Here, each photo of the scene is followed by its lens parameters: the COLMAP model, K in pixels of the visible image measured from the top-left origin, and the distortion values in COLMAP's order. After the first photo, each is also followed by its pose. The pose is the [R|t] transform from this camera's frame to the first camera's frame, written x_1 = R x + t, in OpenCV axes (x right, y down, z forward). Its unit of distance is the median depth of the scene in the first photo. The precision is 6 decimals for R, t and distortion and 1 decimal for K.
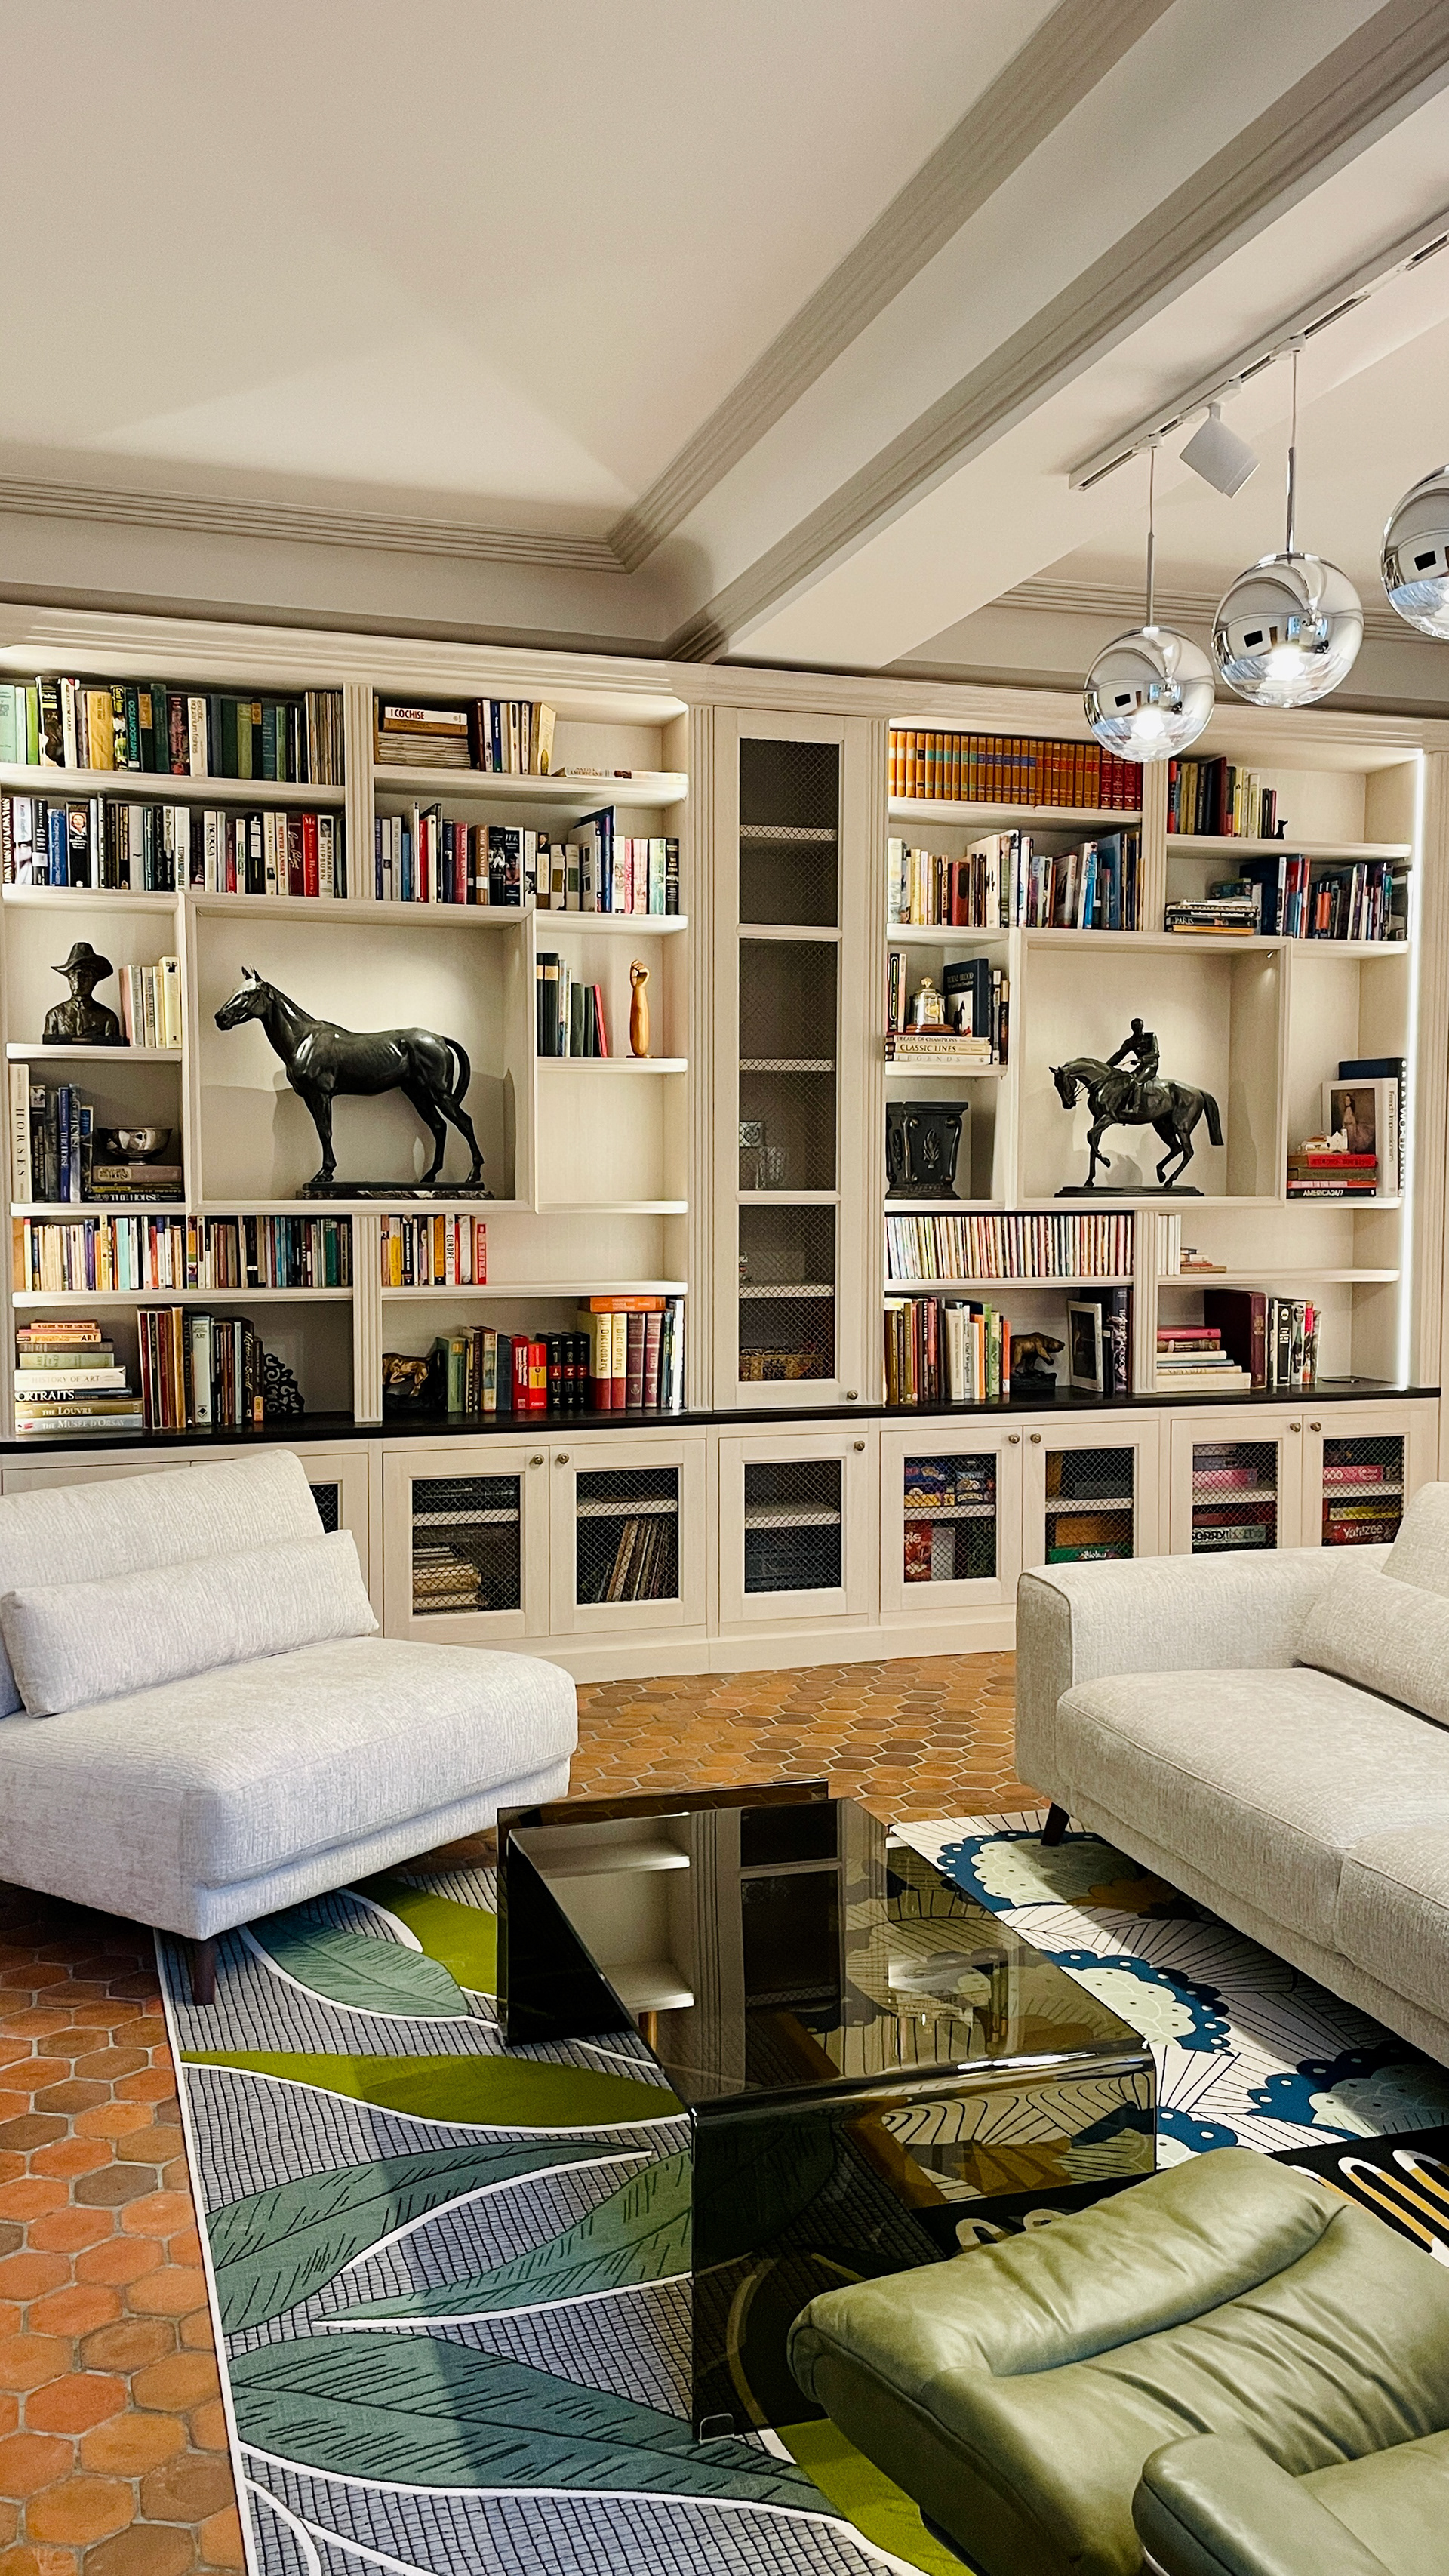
lens RADIAL K [[2030.2, 0, 724.5], [0, 2030.2, 1288.0], [0, 0, 1]] dist [0.106490, 0.000285]
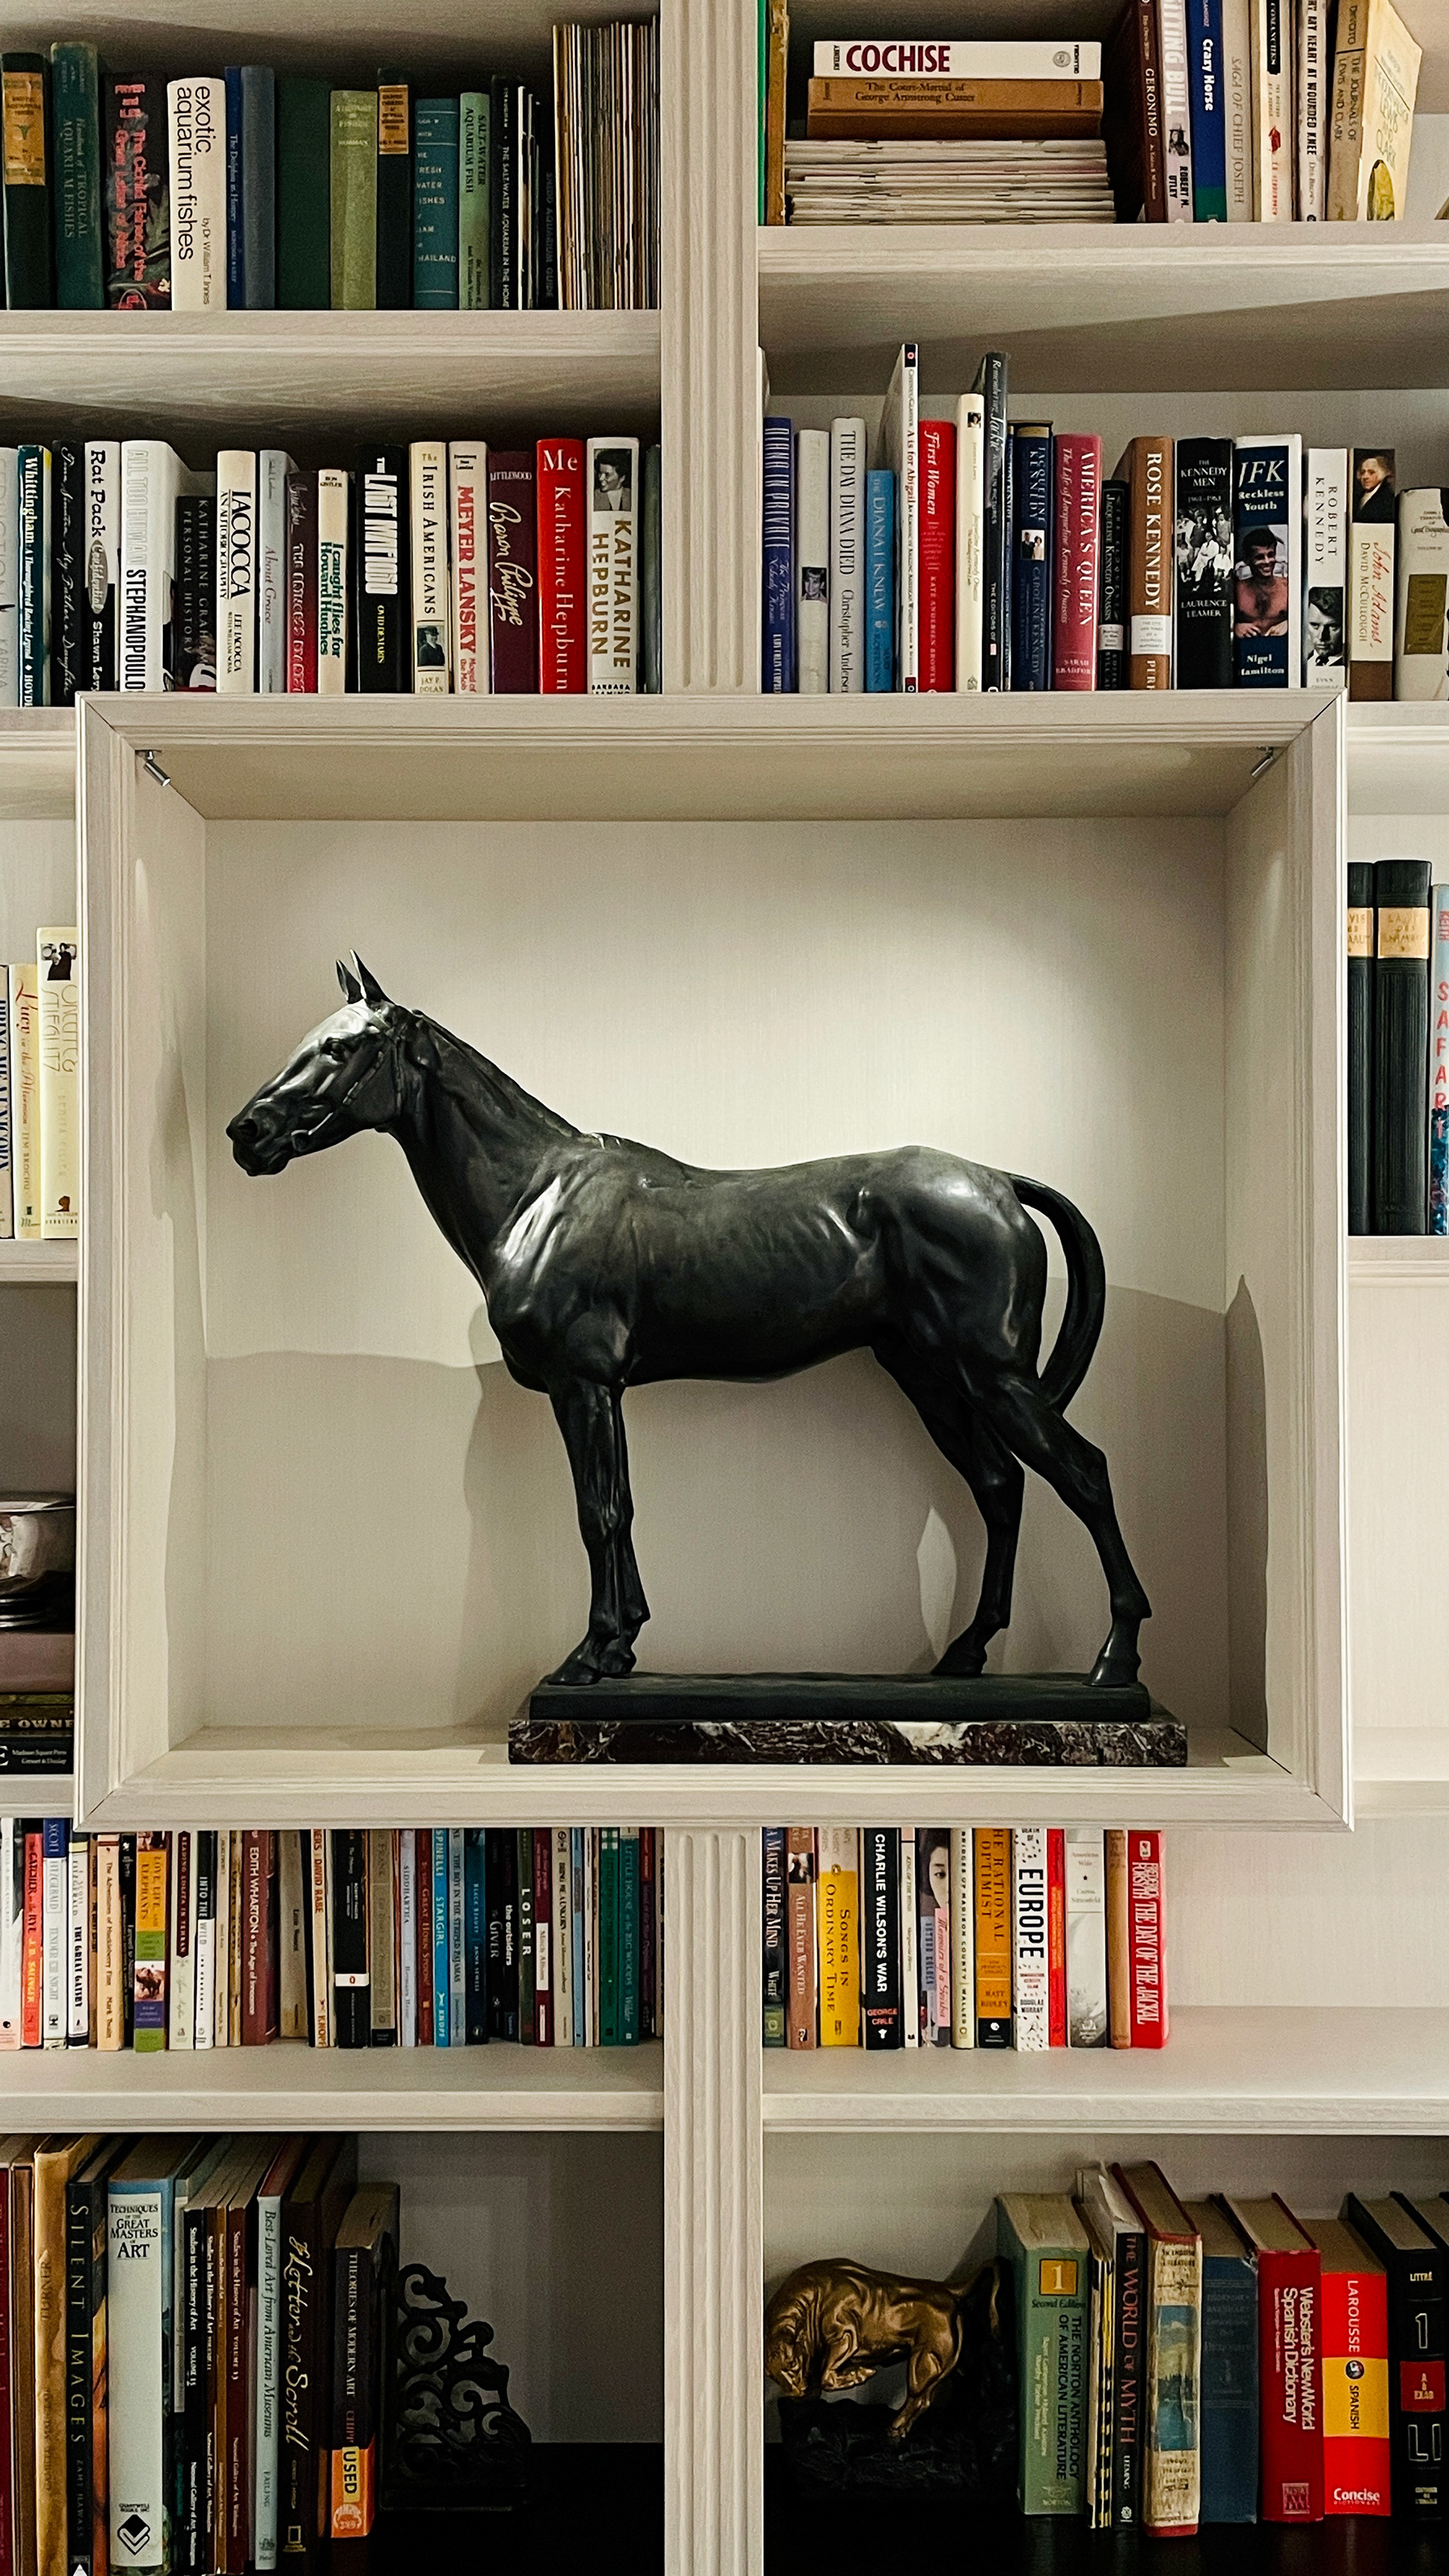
lens RADIAL K [[2406.8, 0, 722.5], [0, 2406.8, 1332.5], [0, 0, 1]] dist [0.101603, -0.152189]
pose [[0.946994, -0.008481, -0.321140, -0.068110], [-0.016041, 0.997156, -0.073638, -0.076437], [0.320851, 0.074887, 0.944164, 0.675217]]
